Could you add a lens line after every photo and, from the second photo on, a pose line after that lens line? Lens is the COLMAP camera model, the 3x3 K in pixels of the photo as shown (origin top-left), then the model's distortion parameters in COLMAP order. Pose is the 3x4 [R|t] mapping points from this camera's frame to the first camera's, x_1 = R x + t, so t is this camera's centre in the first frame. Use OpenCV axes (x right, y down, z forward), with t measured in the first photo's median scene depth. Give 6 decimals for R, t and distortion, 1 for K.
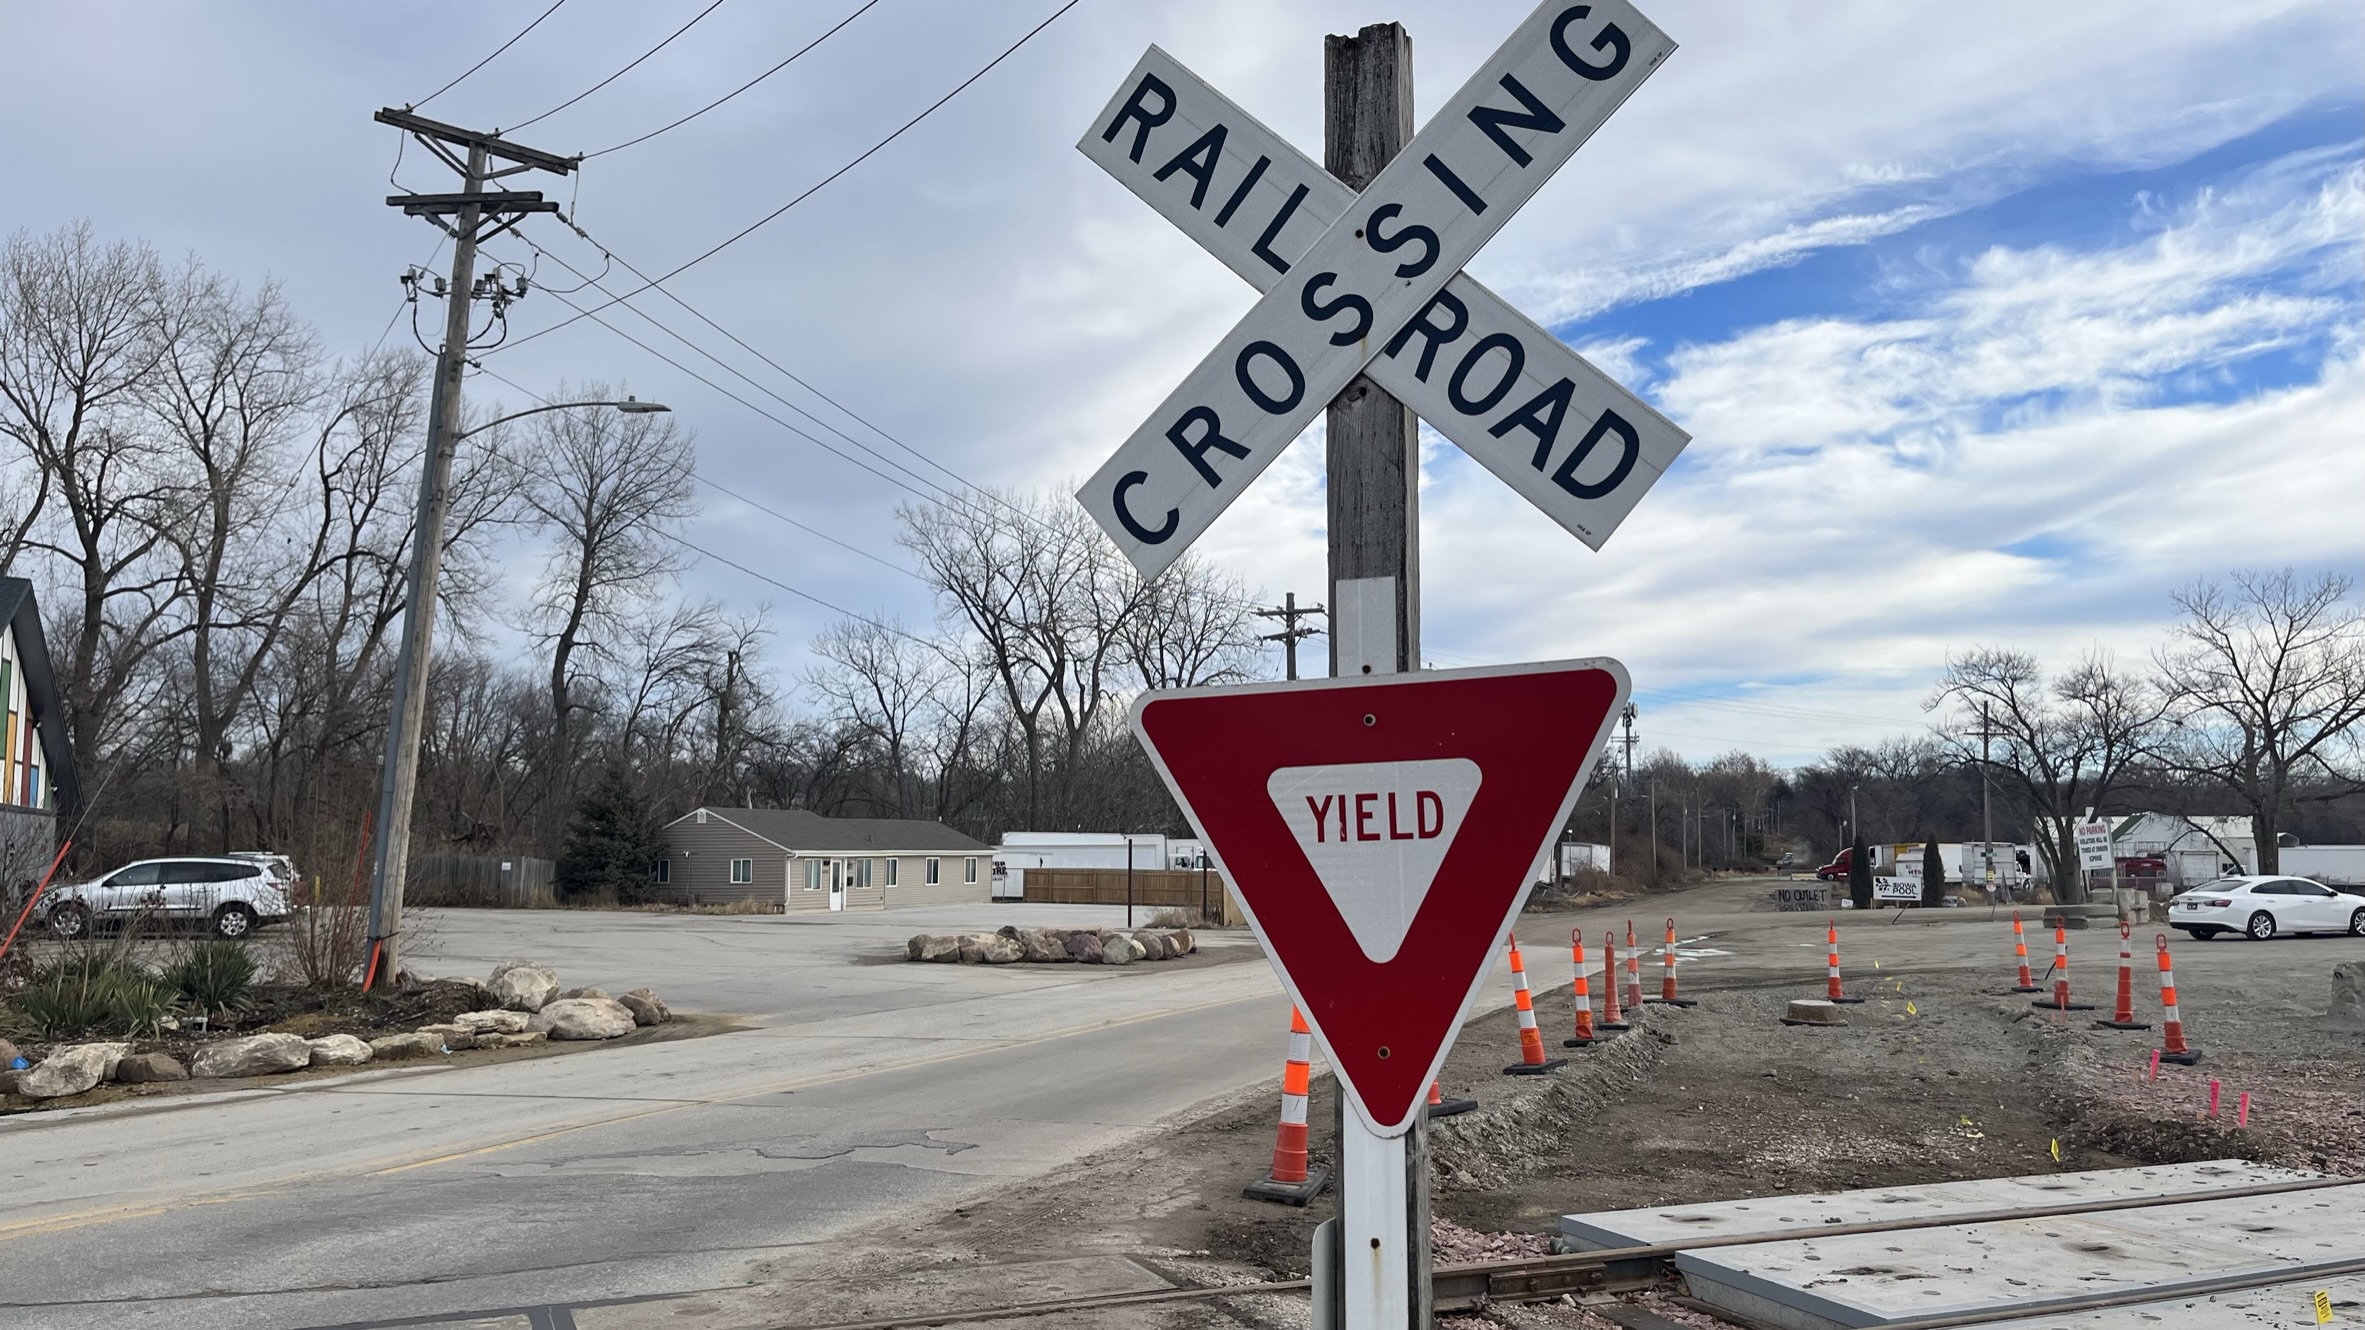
lens RADIAL K [[1842.0, 0, 1198.7], [0, 1842.0, 680.8], [0, 0, 1]] dist [0.073666, -0.093959]
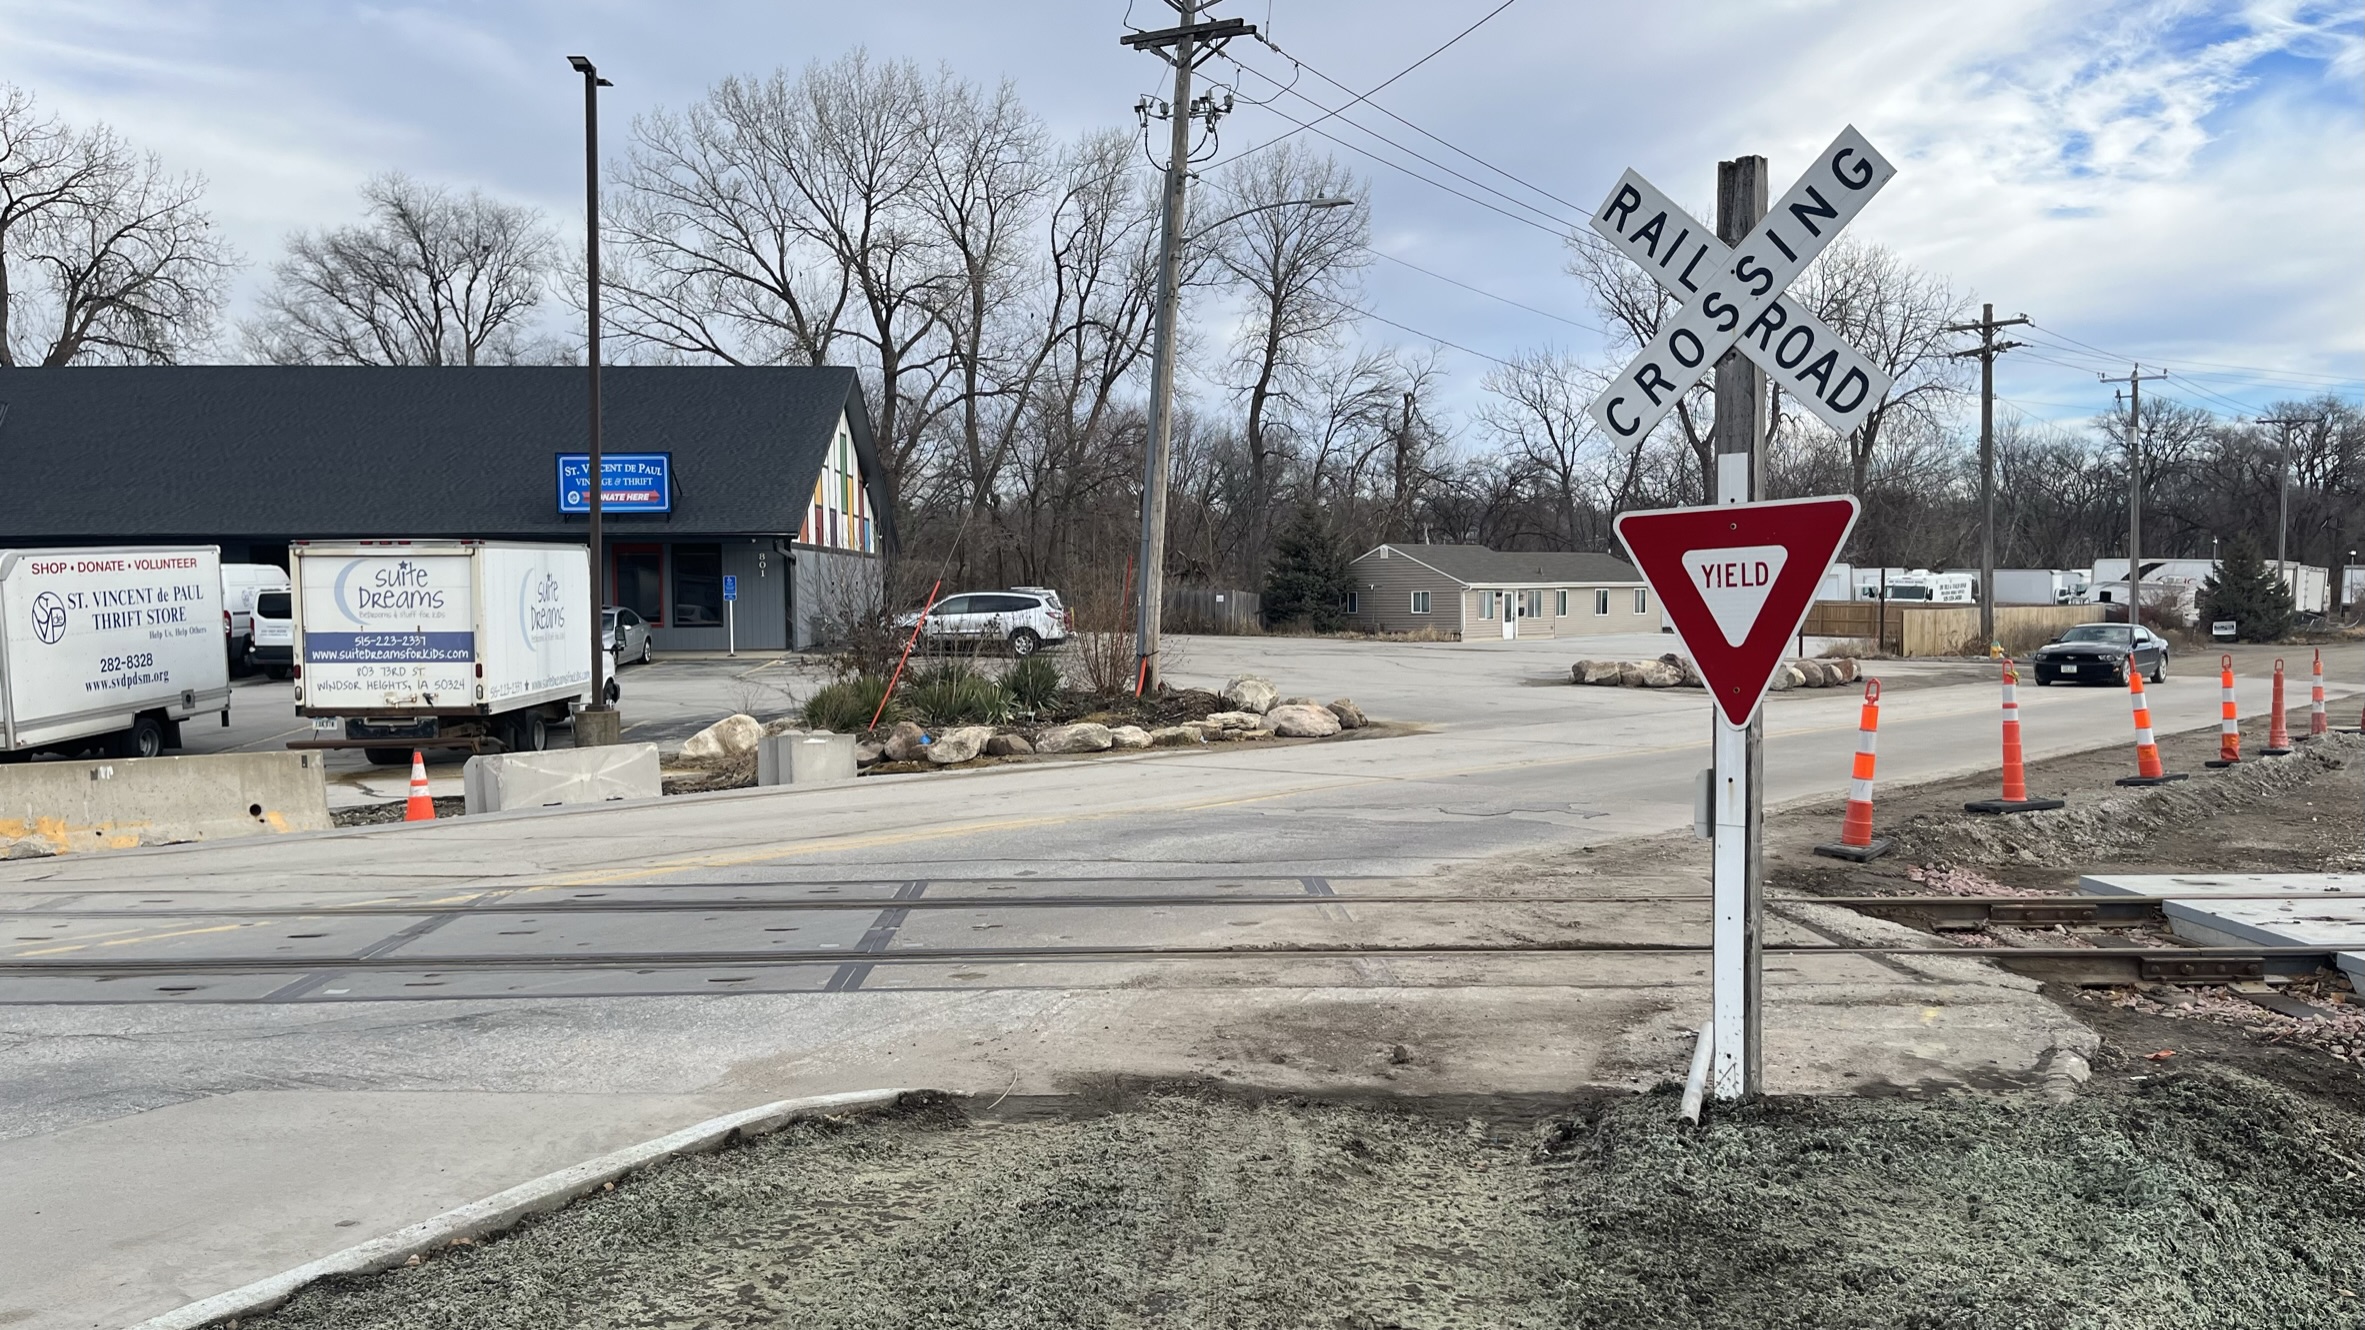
lens RADIAL K [[1842.0, 0, 1198.7], [0, 1842.0, 680.8], [0, 0, 1]] dist [0.073666, -0.093959]
pose [[0.935673, 0.011165, -0.352691, 0.032473], [0.040029, 0.989689, 0.137527, -0.013907], [0.350590, -0.142798, 0.925578, -0.133985]]
